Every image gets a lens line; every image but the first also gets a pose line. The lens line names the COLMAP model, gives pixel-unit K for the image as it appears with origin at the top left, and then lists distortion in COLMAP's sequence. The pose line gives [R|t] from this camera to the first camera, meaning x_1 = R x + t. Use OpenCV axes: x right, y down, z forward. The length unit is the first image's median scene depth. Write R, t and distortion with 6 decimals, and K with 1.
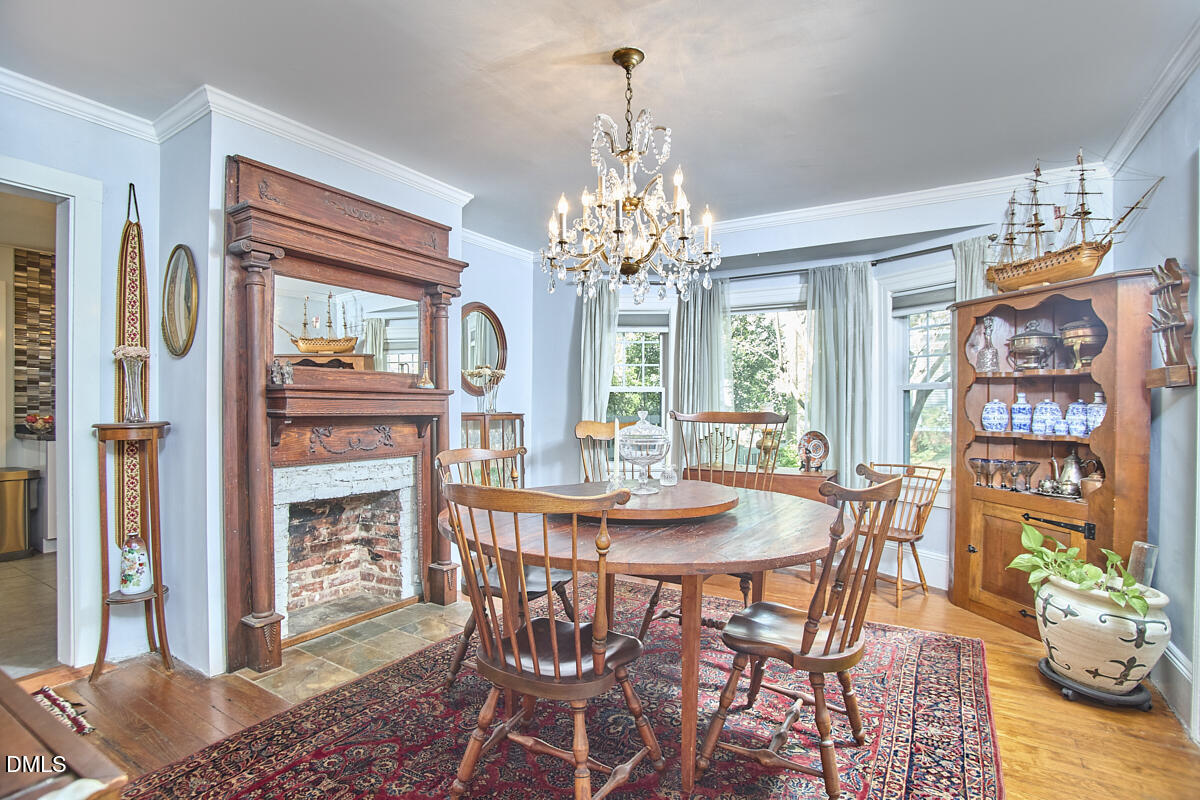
lens RADIAL K [[571.6, 0, 600.0], [0, 571.6, 400.0], [0, 0, 1]] dist [-0.071169, 0.000409]
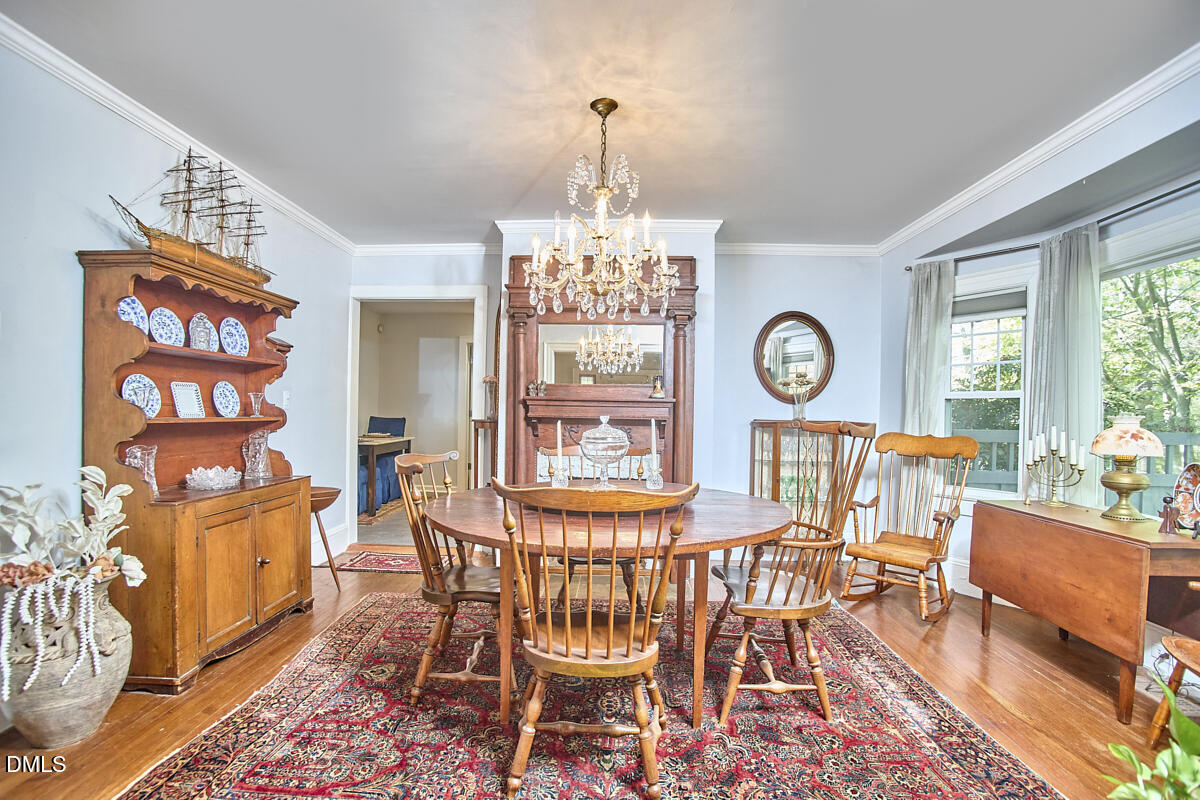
lens RADIAL K [[572.9, 0, 600.0], [0, 572.9, 400.0], [0, 0, 1]] dist [-0.023084, 0.000164]
pose [[0.523895, -0.009245, -0.851733, 0.769499], [-0.004762, 0.999894, -0.013782, 0.002034], [0.851769, 0.011276, 0.523796, 0.287485]]
